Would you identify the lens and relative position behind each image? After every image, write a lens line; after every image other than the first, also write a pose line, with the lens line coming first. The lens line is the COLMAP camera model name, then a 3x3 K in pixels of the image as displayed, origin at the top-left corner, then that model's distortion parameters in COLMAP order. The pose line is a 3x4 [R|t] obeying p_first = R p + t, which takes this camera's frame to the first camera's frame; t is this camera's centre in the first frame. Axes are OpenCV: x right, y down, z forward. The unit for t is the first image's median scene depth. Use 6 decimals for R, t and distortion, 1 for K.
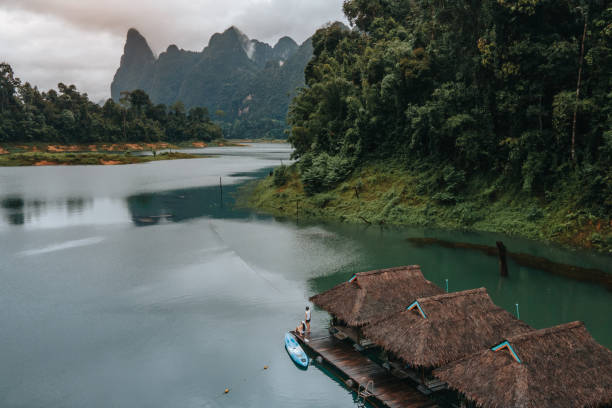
lens RADIAL K [[466.6, 0, 306.0], [0, 466.6, 204.0], [0, 0, 1]] dist [0.067555, 0.002436]
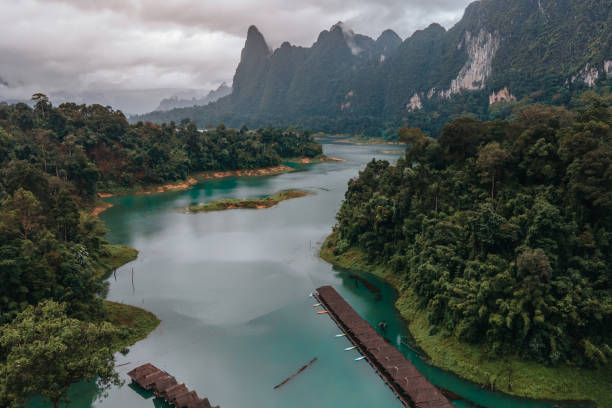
lens RADIAL K [[466.6, 0, 306.0], [0, 466.6, 204.0], [0, 0, 1]] dist [0.067555, 0.002436]
pose [[0.974790, 0.033636, -0.220575, 0.033029], [-0.019952, 0.997752, 0.063973, -0.036903], [0.222231, -0.057959, 0.973270, -0.139890]]
